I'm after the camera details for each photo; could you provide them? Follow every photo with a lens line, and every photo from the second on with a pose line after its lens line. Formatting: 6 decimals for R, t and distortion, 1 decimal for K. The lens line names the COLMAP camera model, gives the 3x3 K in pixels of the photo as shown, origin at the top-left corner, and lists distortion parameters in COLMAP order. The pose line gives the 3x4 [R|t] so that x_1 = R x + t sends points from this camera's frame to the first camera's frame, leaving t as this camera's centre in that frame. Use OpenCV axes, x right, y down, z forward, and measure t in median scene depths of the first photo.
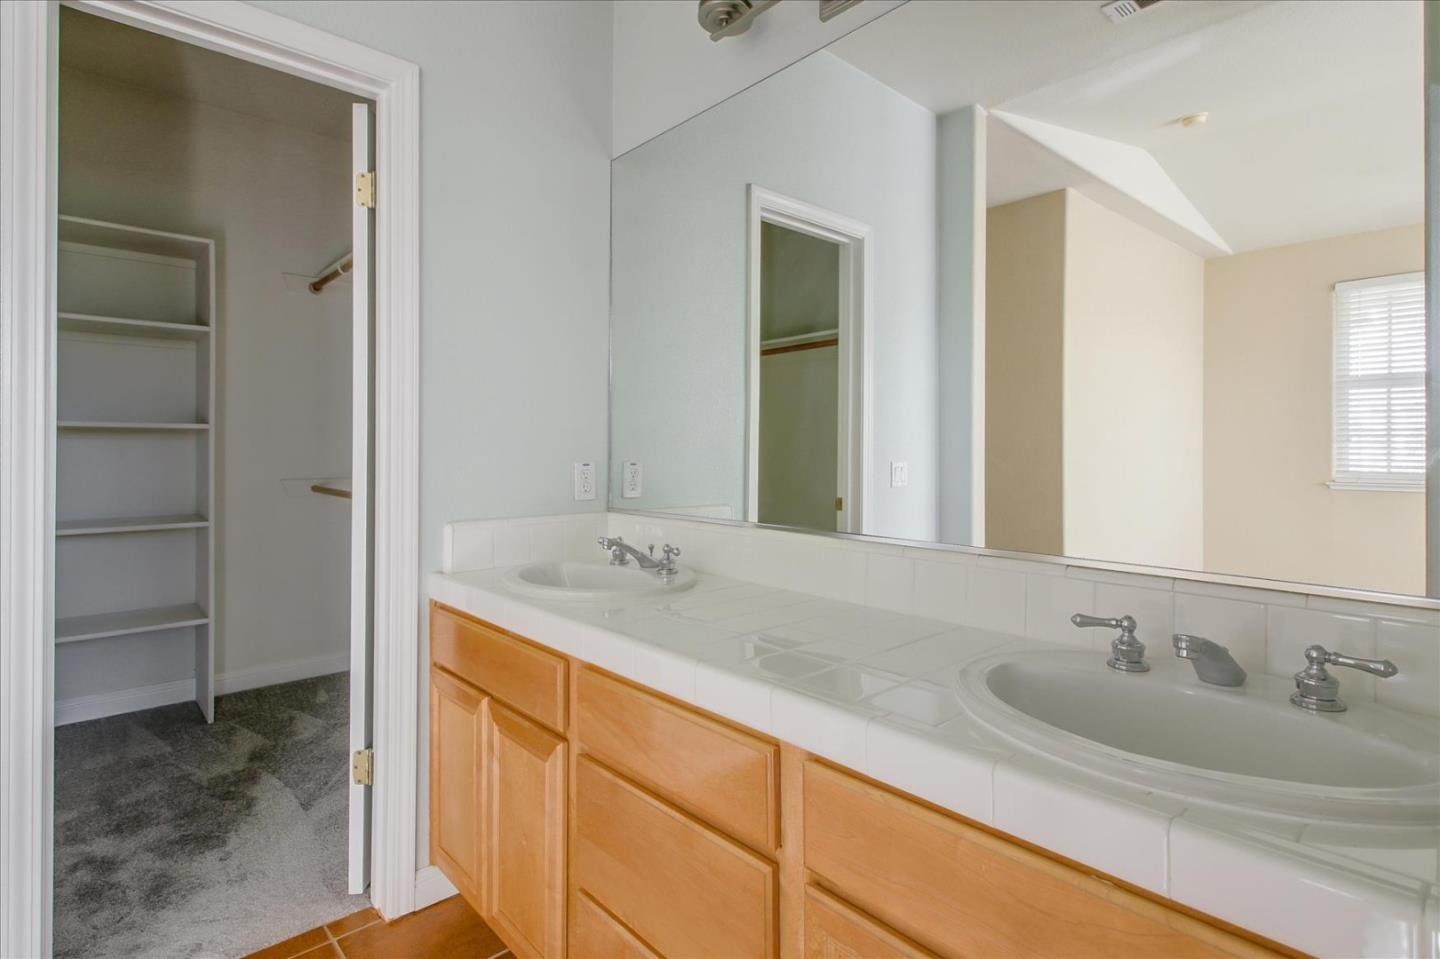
lens RADIAL K [[729.9, 0, 716.8], [0, 729.9, 450.3], [0, 0, 1]] dist [0.011411, -0.000202]
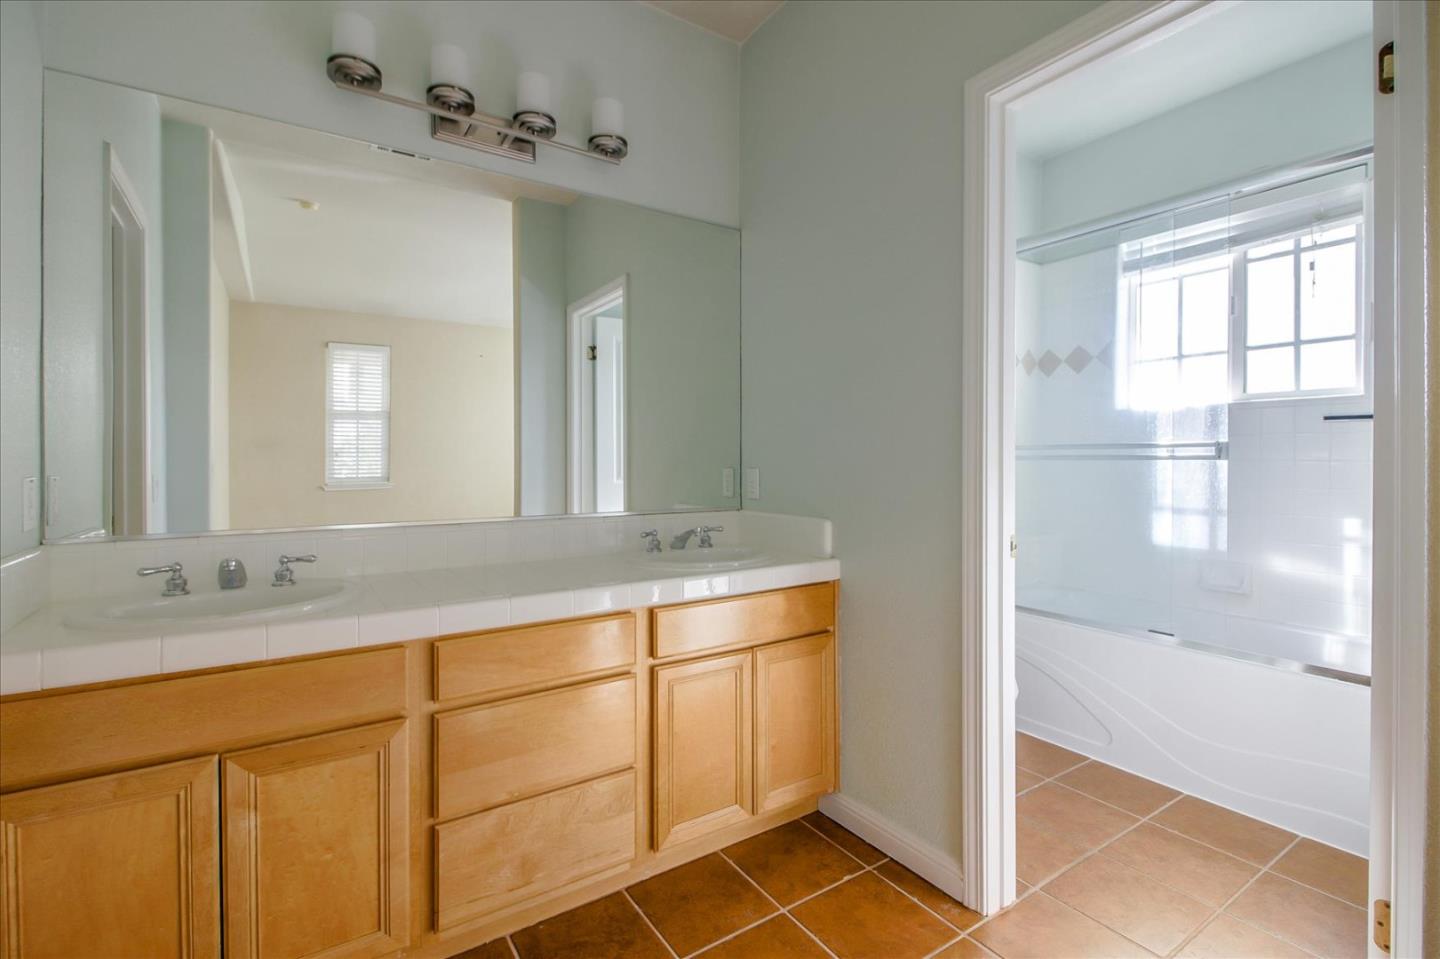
lens RADIAL K [[663.8, 0, 709.2], [0, 663.8, 463.9], [0, 0, 1]] dist [0.003387, -0.000695]
pose [[0.153019, -0.003654, 0.988217, -0.855163], [0.004453, 0.999986, 0.003008, 0.005514], [-0.988213, 0.003940, 0.153033, 0.285951]]
